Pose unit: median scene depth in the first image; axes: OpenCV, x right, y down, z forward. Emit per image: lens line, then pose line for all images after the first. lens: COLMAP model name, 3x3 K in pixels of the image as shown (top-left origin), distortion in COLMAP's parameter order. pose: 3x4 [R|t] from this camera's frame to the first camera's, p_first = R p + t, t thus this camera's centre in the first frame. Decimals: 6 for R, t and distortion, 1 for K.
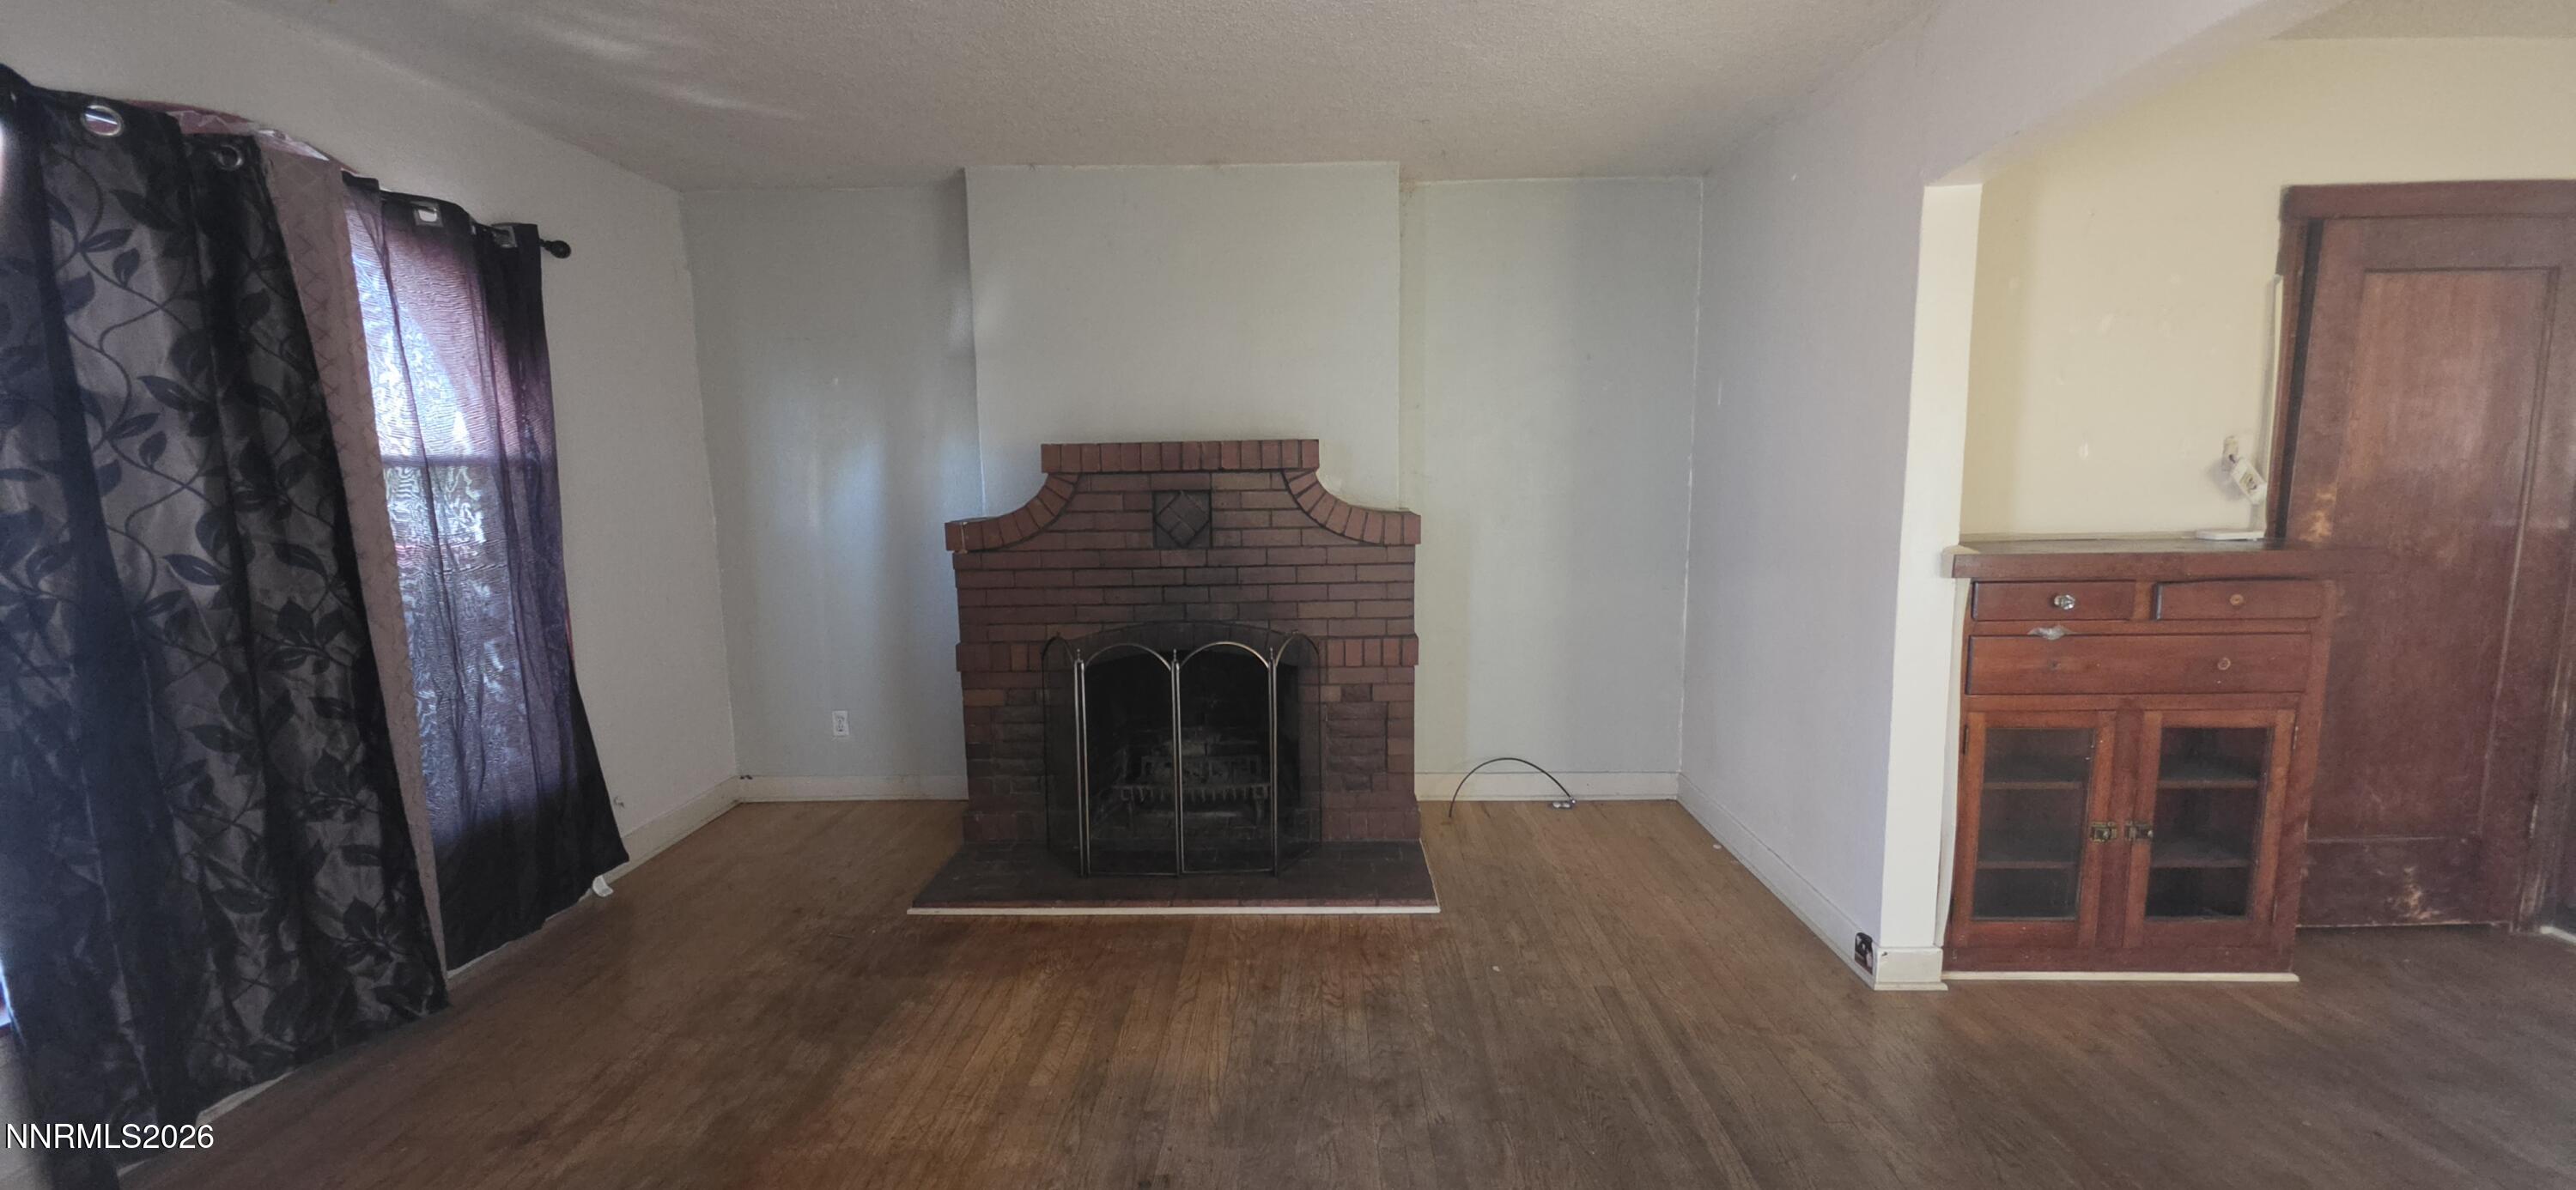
lens RADIAL K [[1040.6, 0, 1240.8], [0, 1040.6, 593.0], [0, 0, 1]] dist [0.008840, -0.000211]
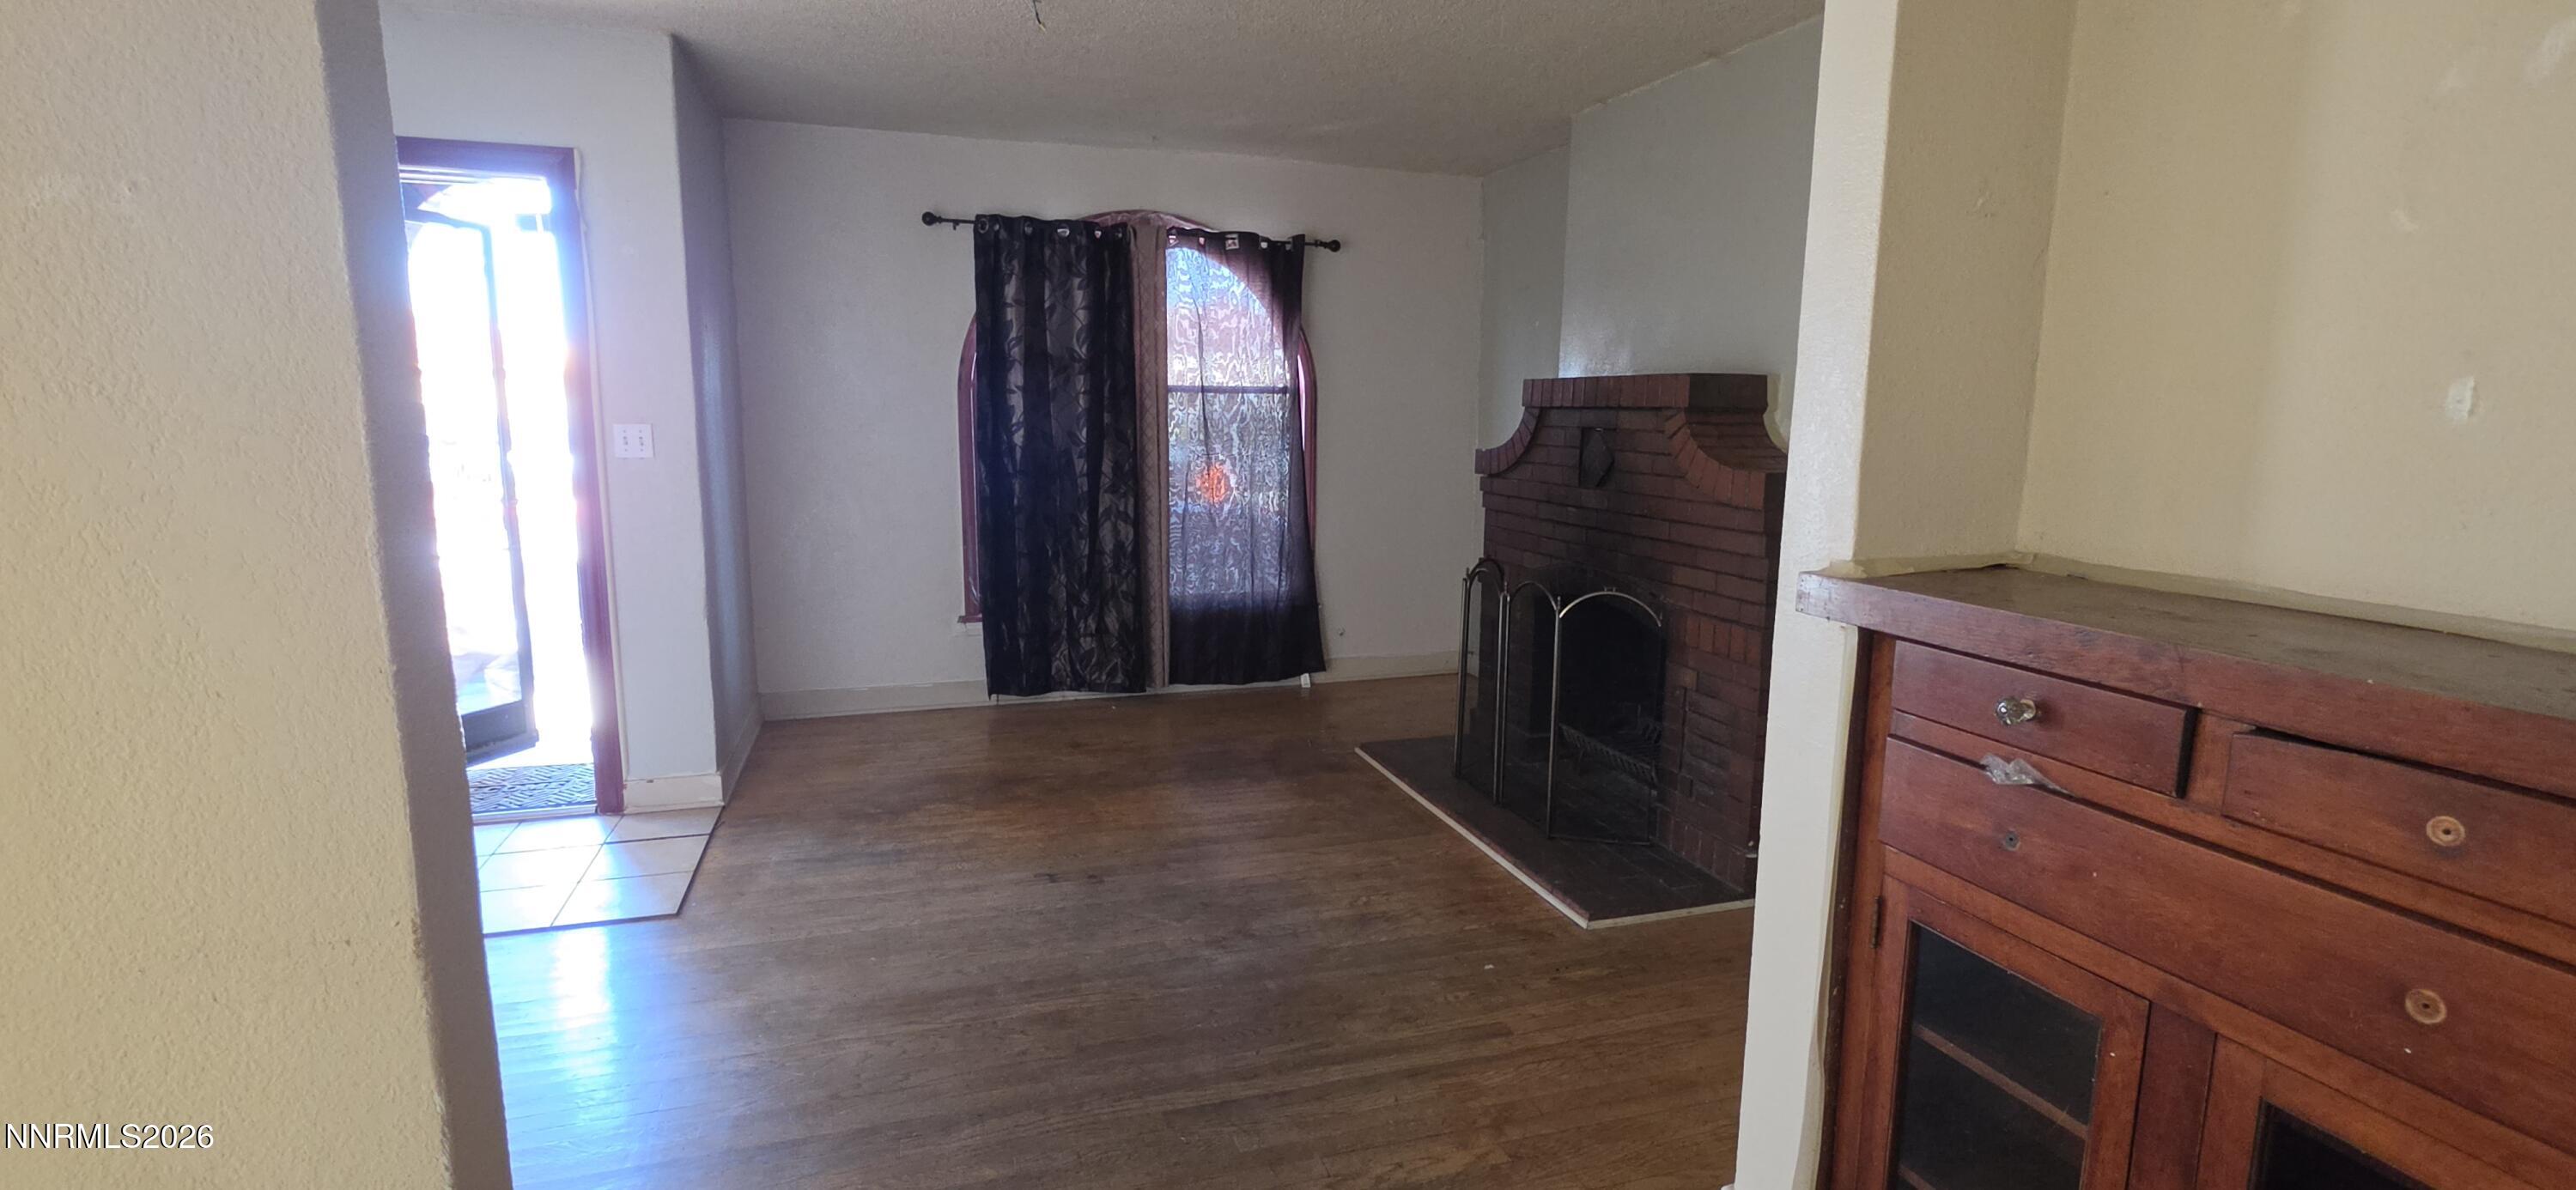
lens RADIAL K [[1175.6, 0, 1288.0], [0, 1175.6, 595.0], [0, 0, 1]] dist [0.004757, 0.000050]
pose [[0.335417, 0.170486, -0.926515, 1.004056], [-0.135872, 0.981960, 0.131500, -0.059753], [0.932220, 0.081780, 0.352531, 0.425902]]
